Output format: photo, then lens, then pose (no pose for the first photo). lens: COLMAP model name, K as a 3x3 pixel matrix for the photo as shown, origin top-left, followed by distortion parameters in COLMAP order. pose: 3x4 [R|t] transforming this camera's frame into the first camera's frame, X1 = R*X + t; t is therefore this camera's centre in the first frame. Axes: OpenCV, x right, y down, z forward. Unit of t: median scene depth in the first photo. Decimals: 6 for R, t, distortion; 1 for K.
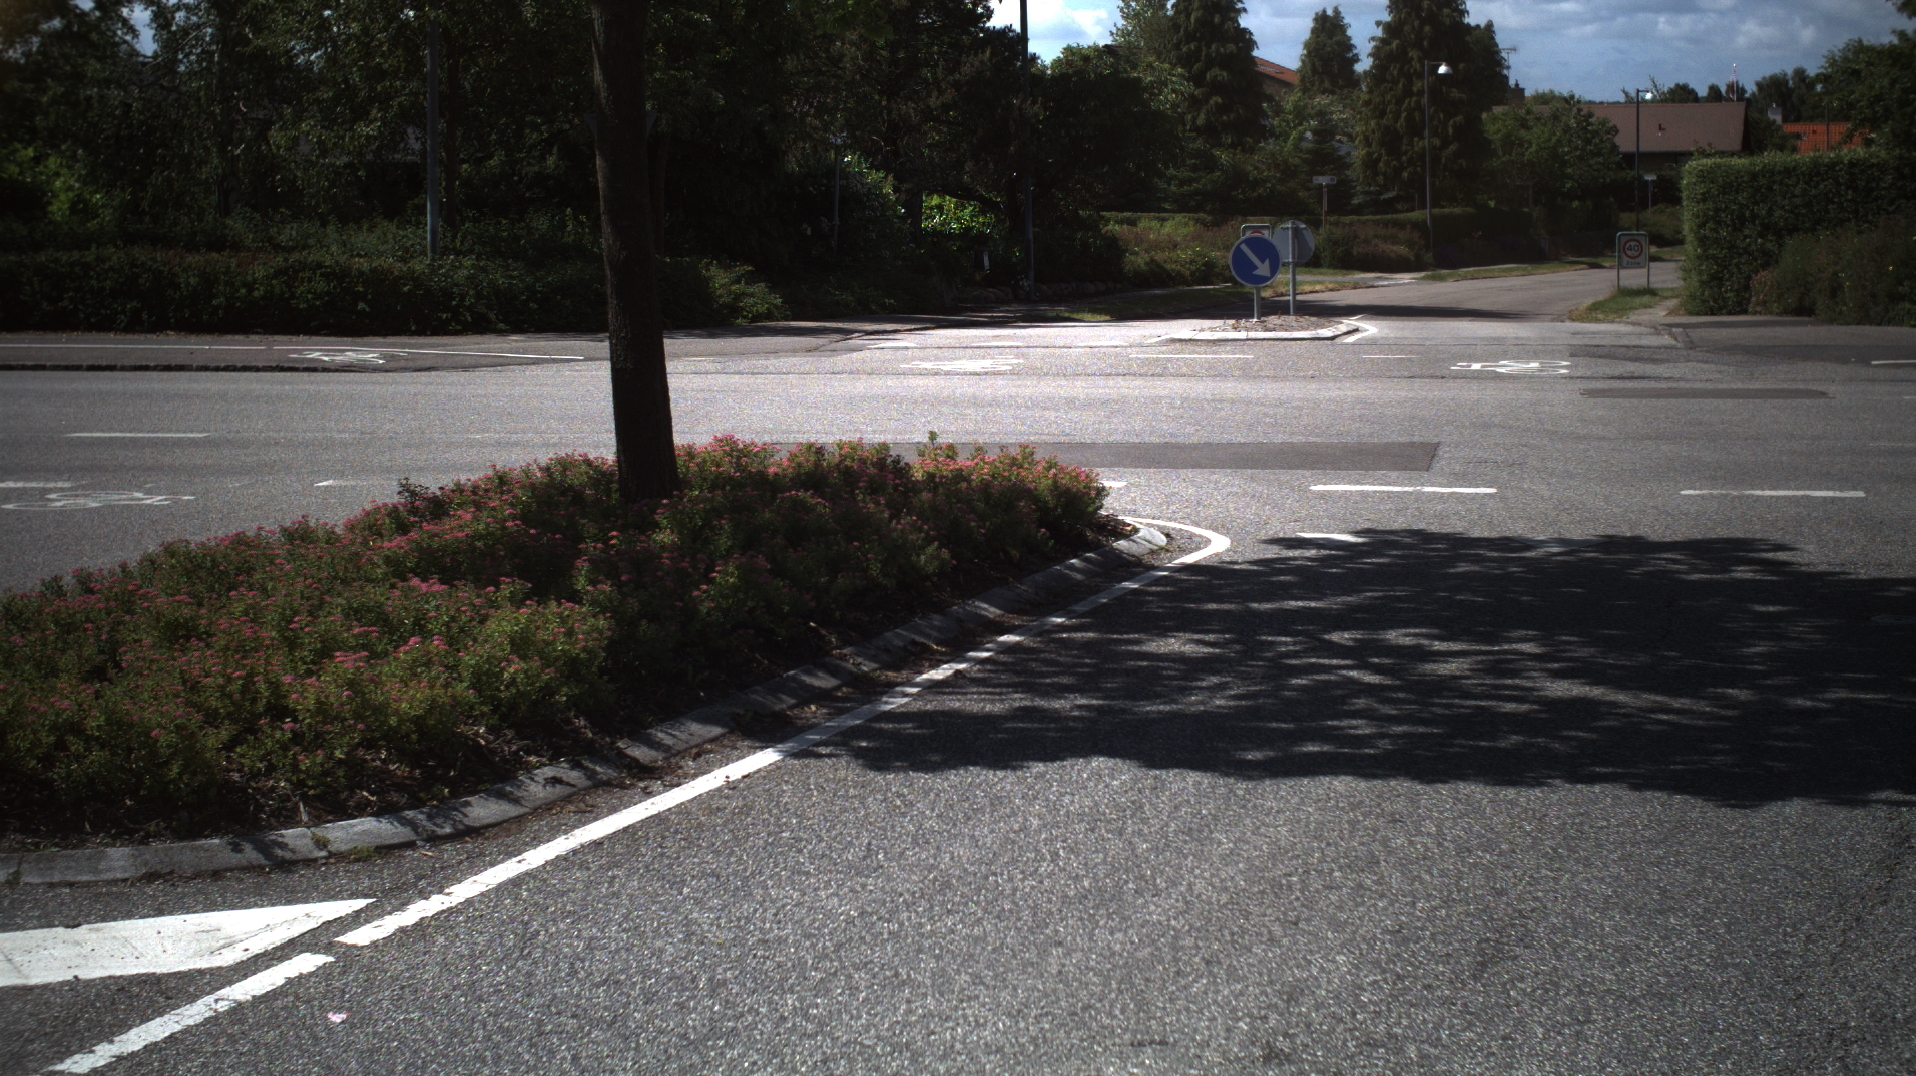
lens RADIAL K [[3419.0, 0, 958.0], [0, 3419.0, 538.0], [0, 0, 1]] dist [-0.285222, 0.373573]
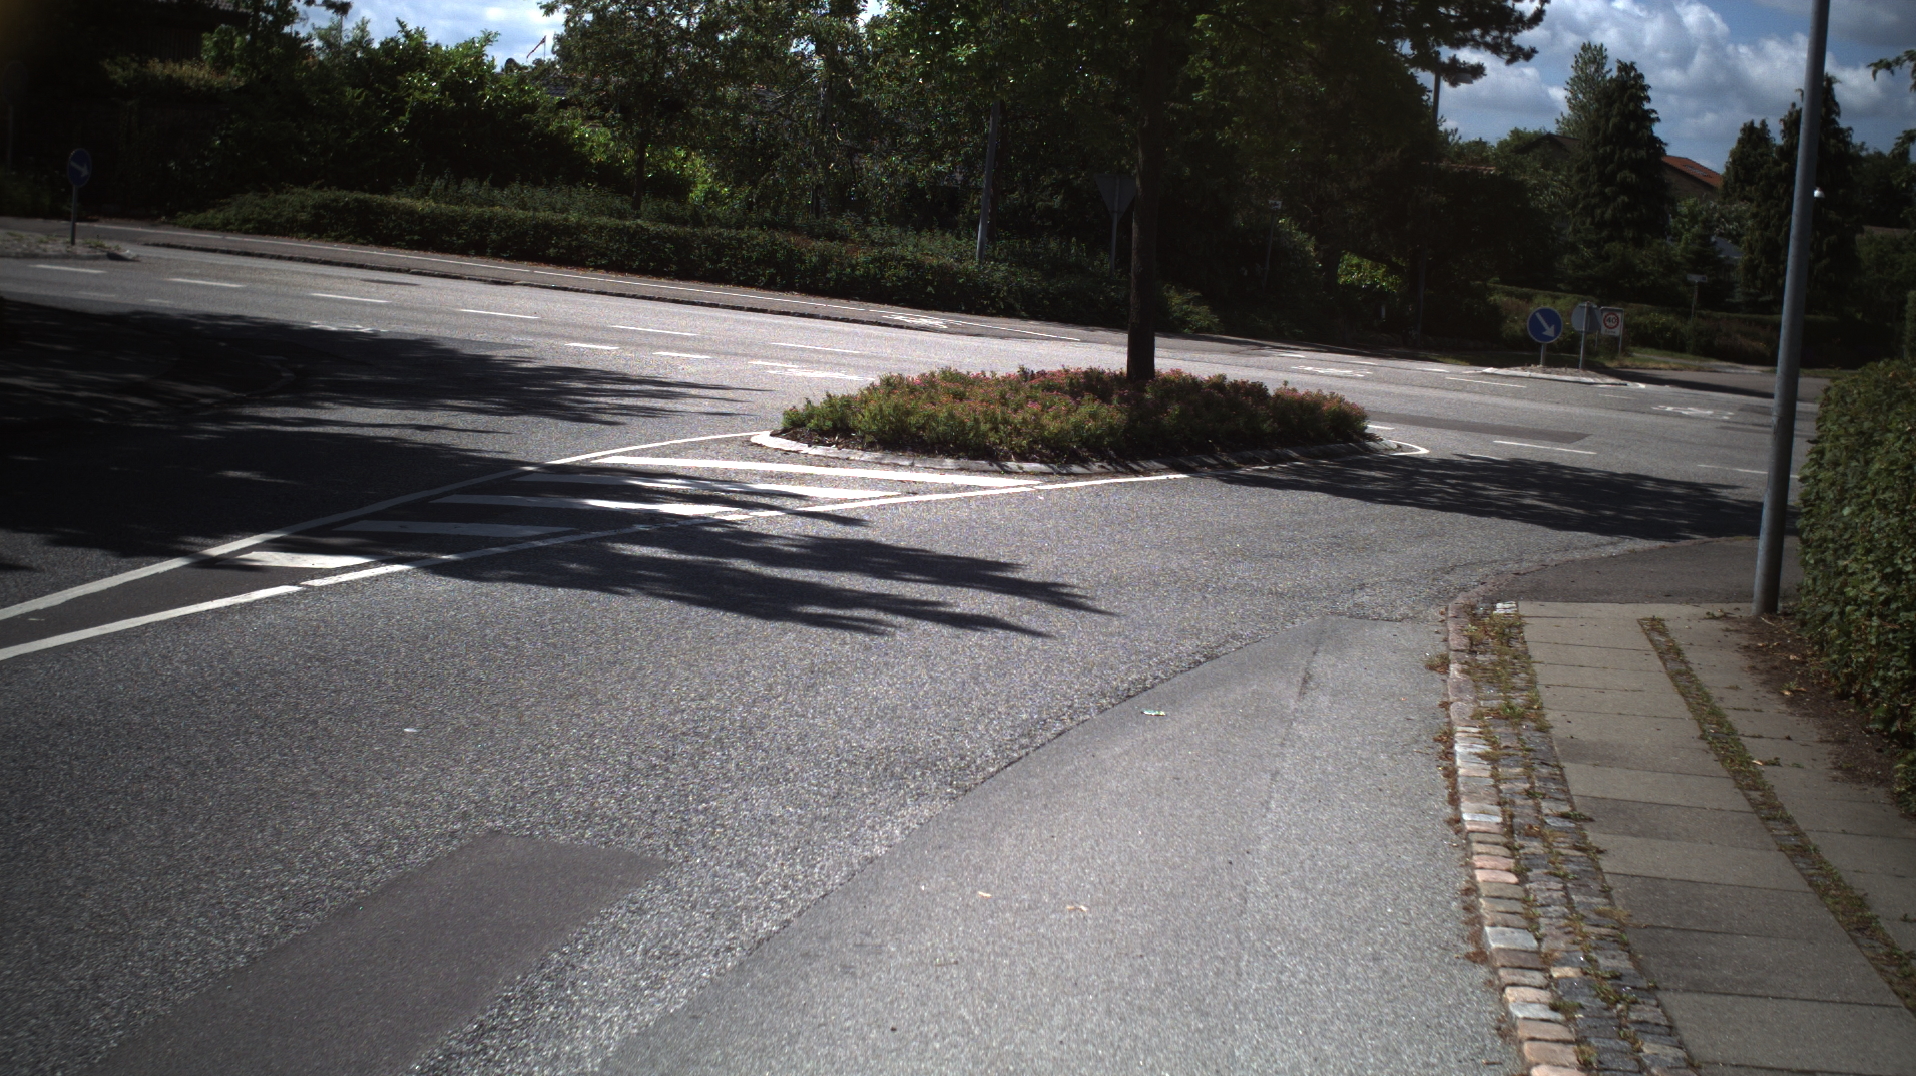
lens RADIAL K [[3419.0, 0, 958.0], [0, 3419.0, 538.0], [0, 0, 1]] dist [-0.285222, 0.373573]
pose [[0.986060, 0.112515, -0.122580, 0.027029], [-0.113857, 0.993489, -0.003979, 0.041065], [0.121334, 0.017880, 0.992451, -0.440886]]
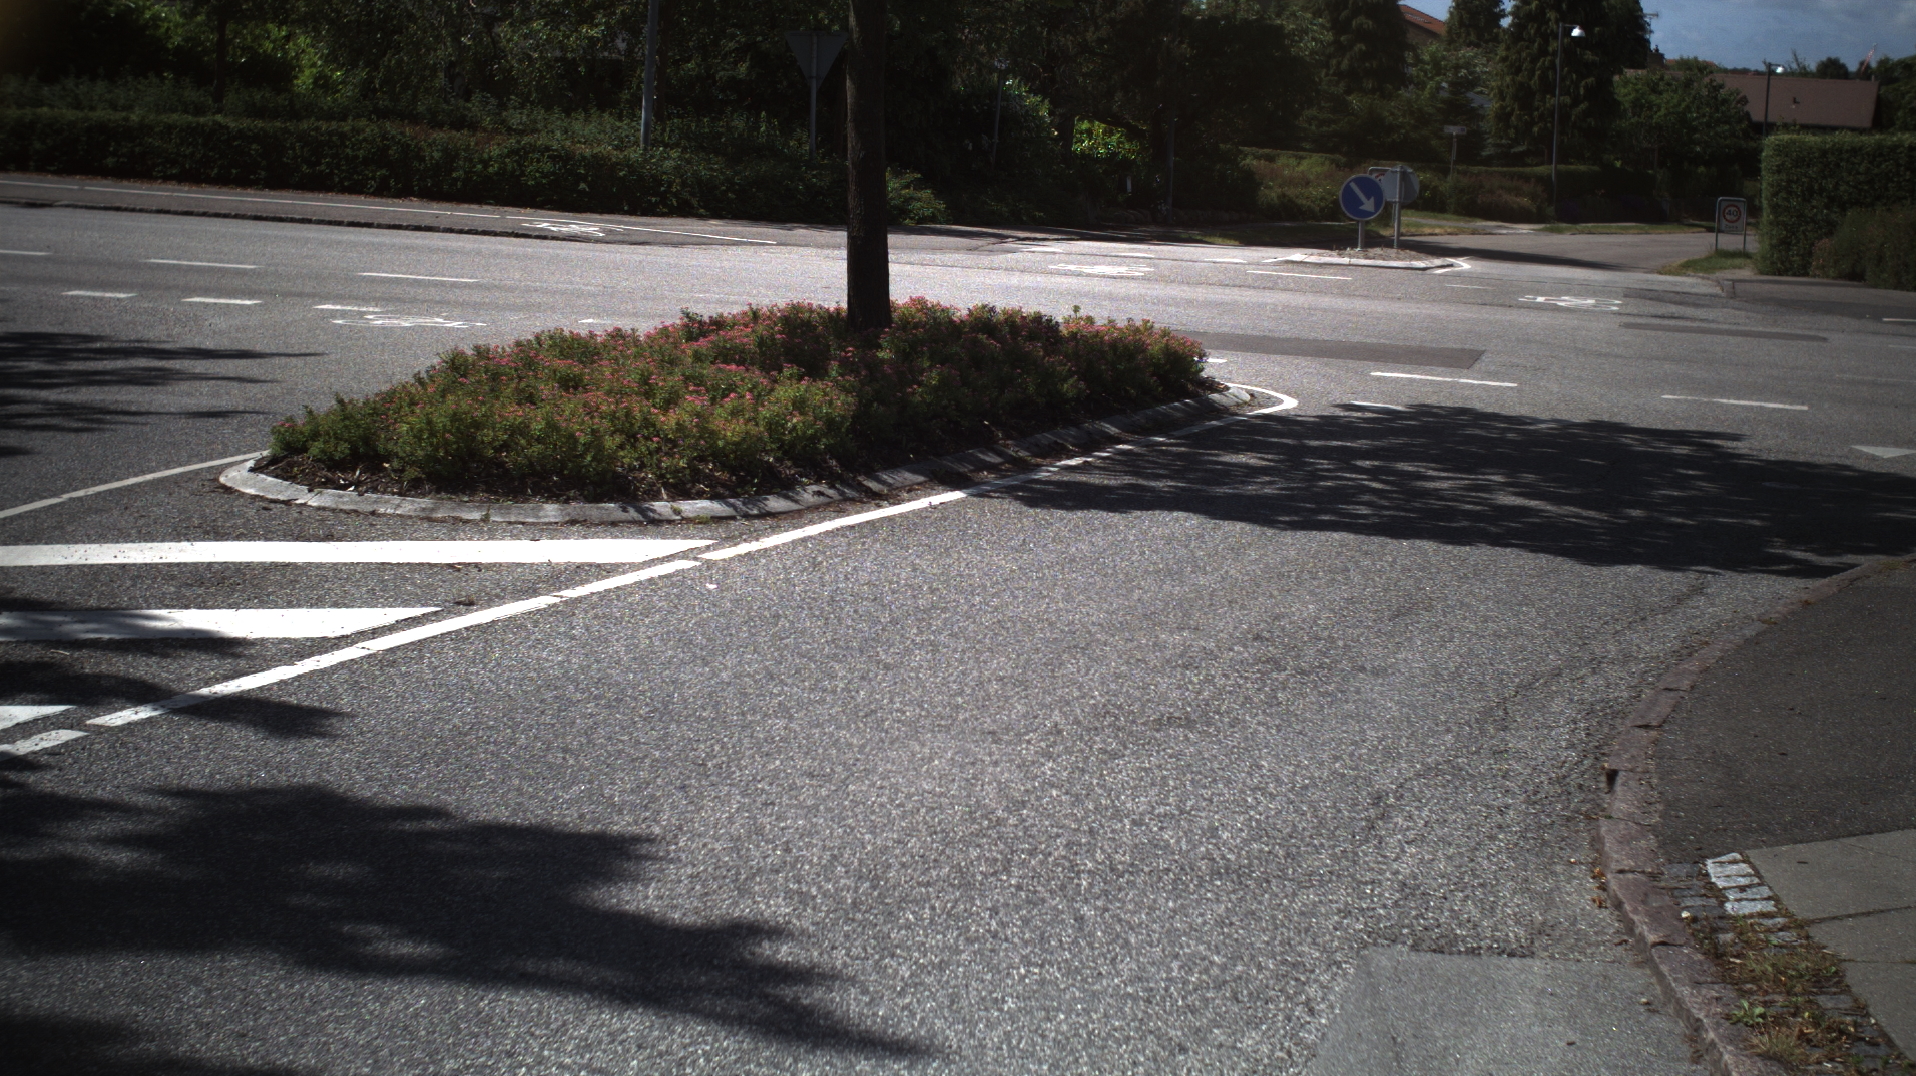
lens RADIAL K [[3419.0, 0, 958.0], [0, 3419.0, 538.0], [0, 0, 1]] dist [-0.285222, 0.373573]
pose [[0.997123, 0.067077, -0.035307, -0.000339], [-0.066246, 0.997509, 0.024216, 0.013927], [0.036844, -0.021807, 0.999083, -0.146051]]
